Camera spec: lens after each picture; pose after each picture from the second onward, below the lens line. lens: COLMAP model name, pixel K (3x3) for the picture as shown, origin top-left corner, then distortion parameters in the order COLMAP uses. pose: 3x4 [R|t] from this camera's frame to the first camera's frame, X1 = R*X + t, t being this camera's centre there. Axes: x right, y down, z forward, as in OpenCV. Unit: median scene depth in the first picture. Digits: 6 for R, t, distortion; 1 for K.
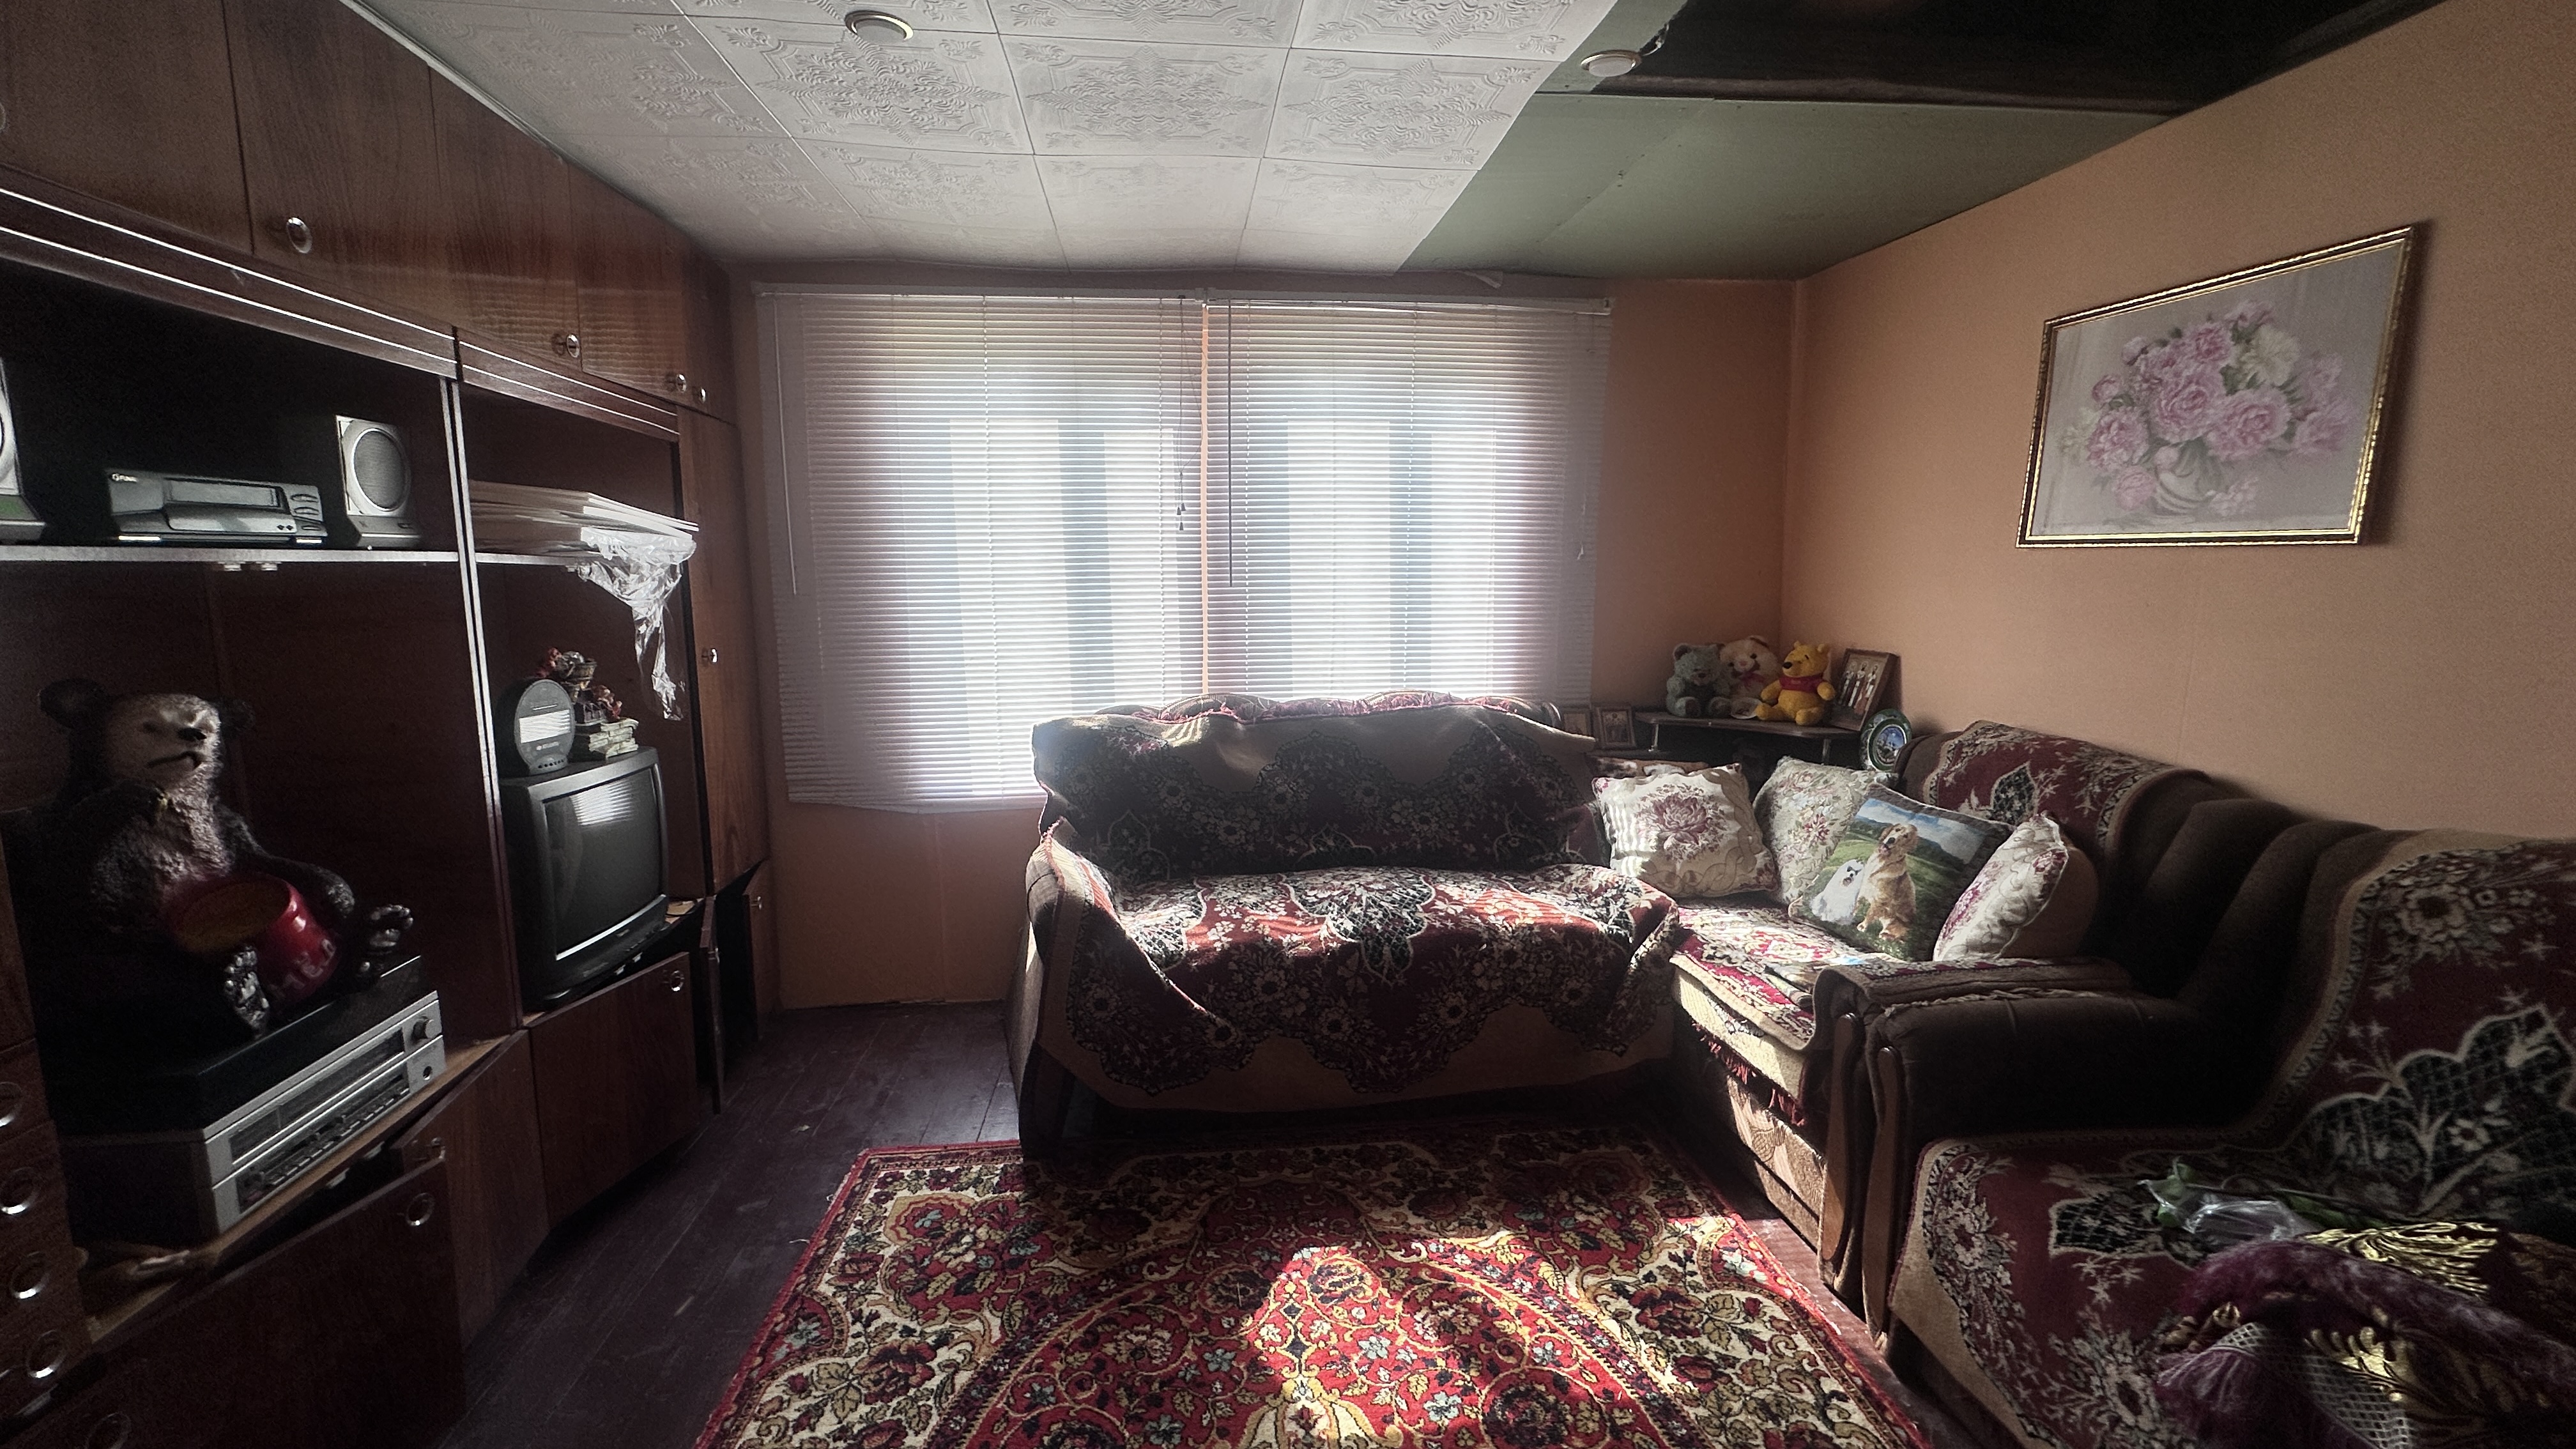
lens RADIAL K [[1025.1, 0, 1289.6], [0, 1025.1, 721.3], [0, 0, 1]] dist [-0.003296, 0.001063]
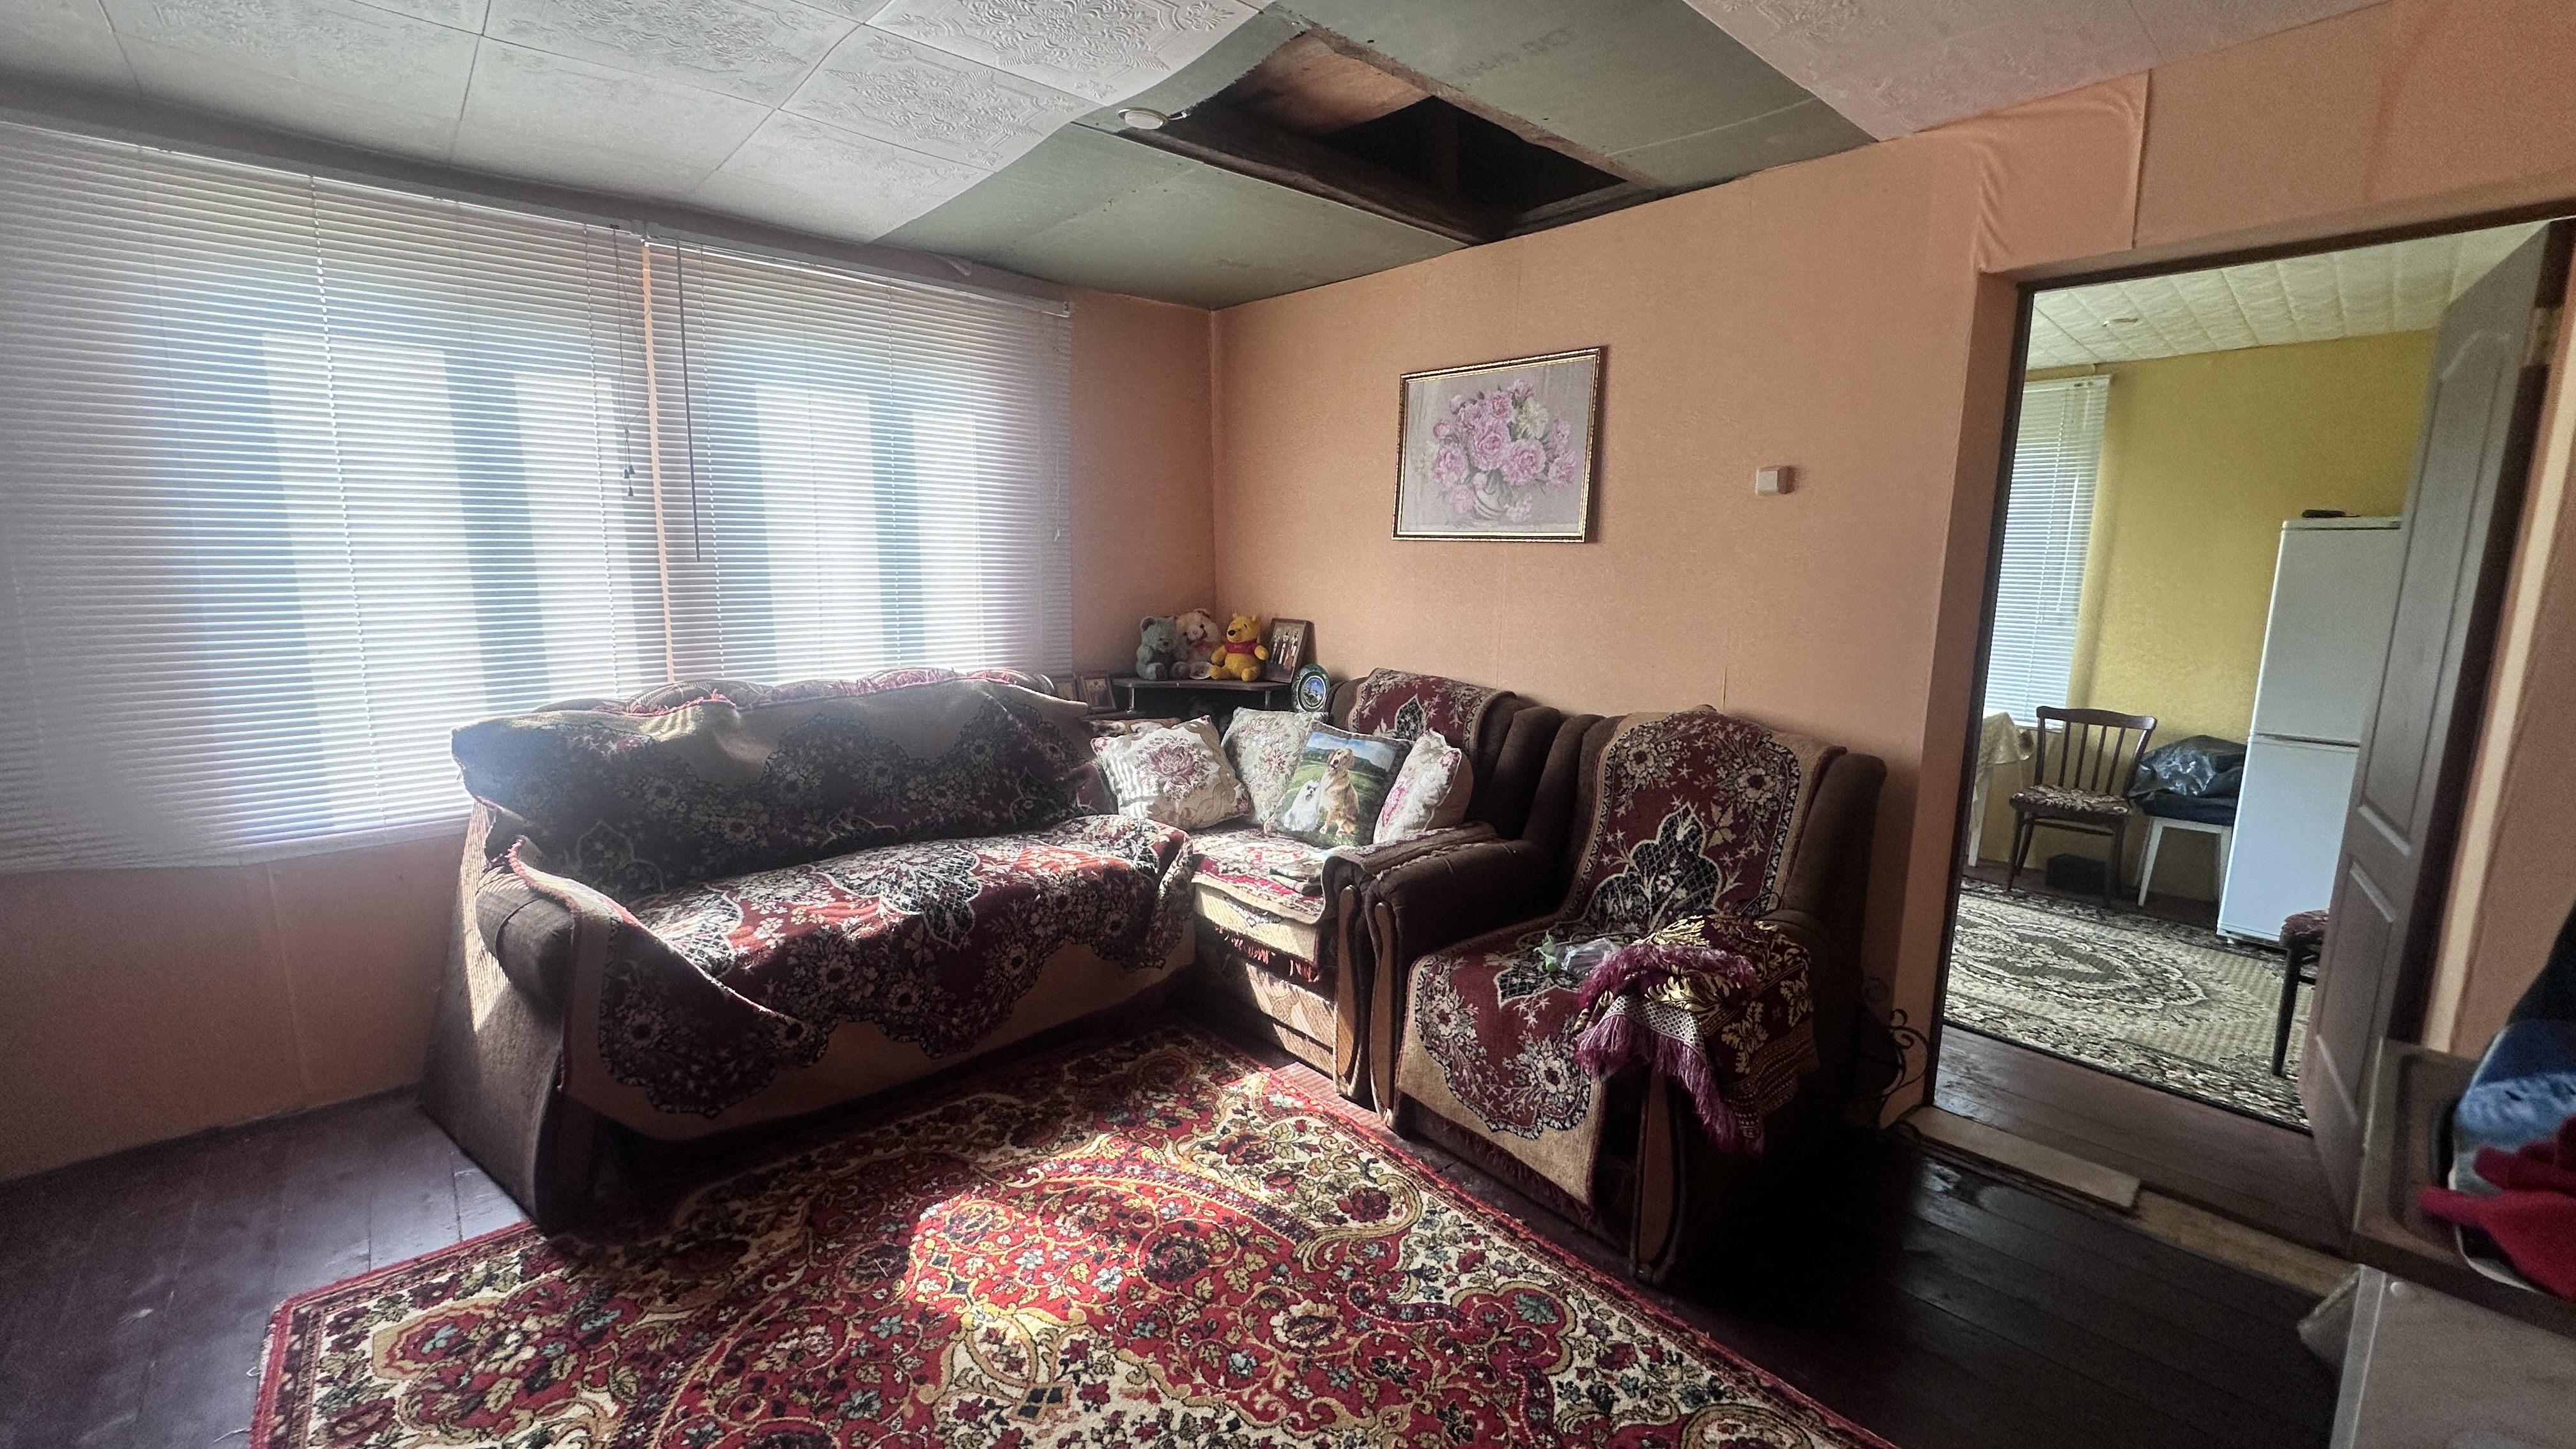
lens RADIAL K [[1025.1, 0, 1287.0], [0, 1025.1, 720.7], [0, 0, 1]] dist [-0.003296, 0.001063]
pose [[0.820907, -0.074746, 0.566149, -0.232608], [0.066314, 0.997167, 0.035498, 0.015807], [-0.567199, 0.008403, 0.823538, -0.051023]]
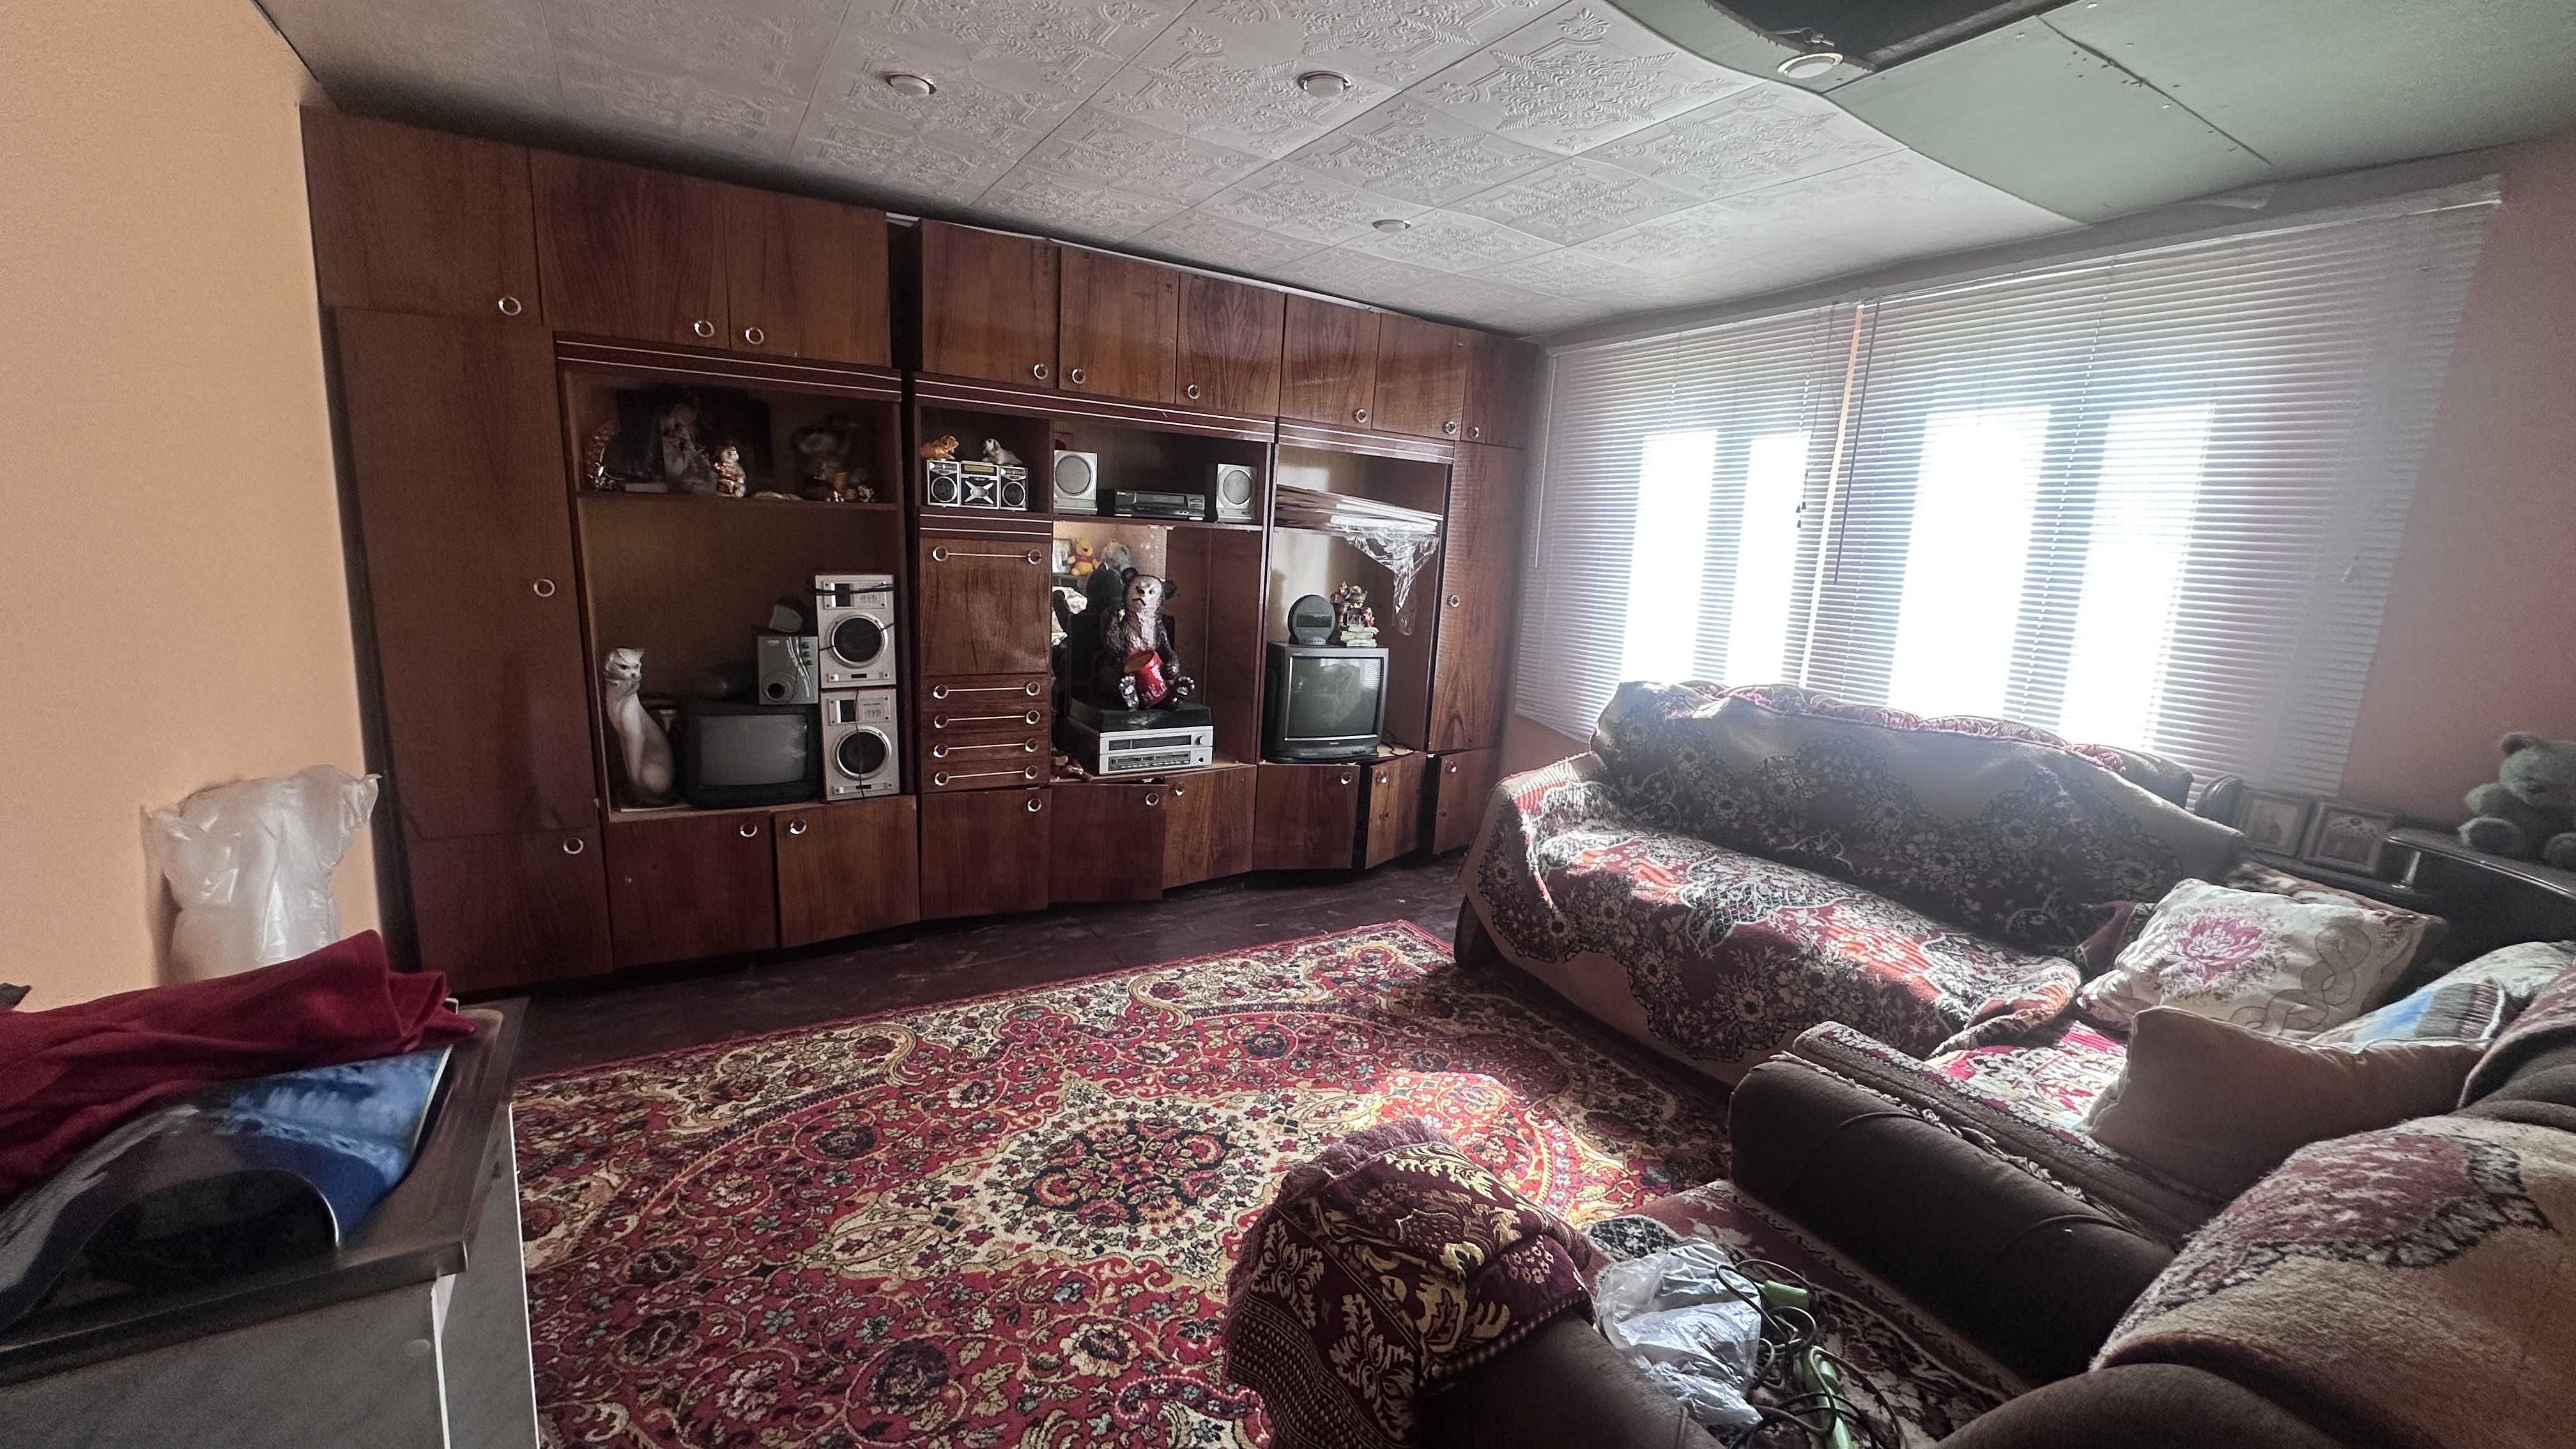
lens RADIAL K [[1025.1, 0, 1296.6], [0, 1025.1, 724.2], [0, 0, 1]] dist [-0.003296, 0.001063]
pose [[0.422313, 0.188617, -0.886609, 0.968550], [-0.187456, 0.975140, 0.118161, -0.026624], [0.886855, 0.116299, 0.447172, 0.149634]]
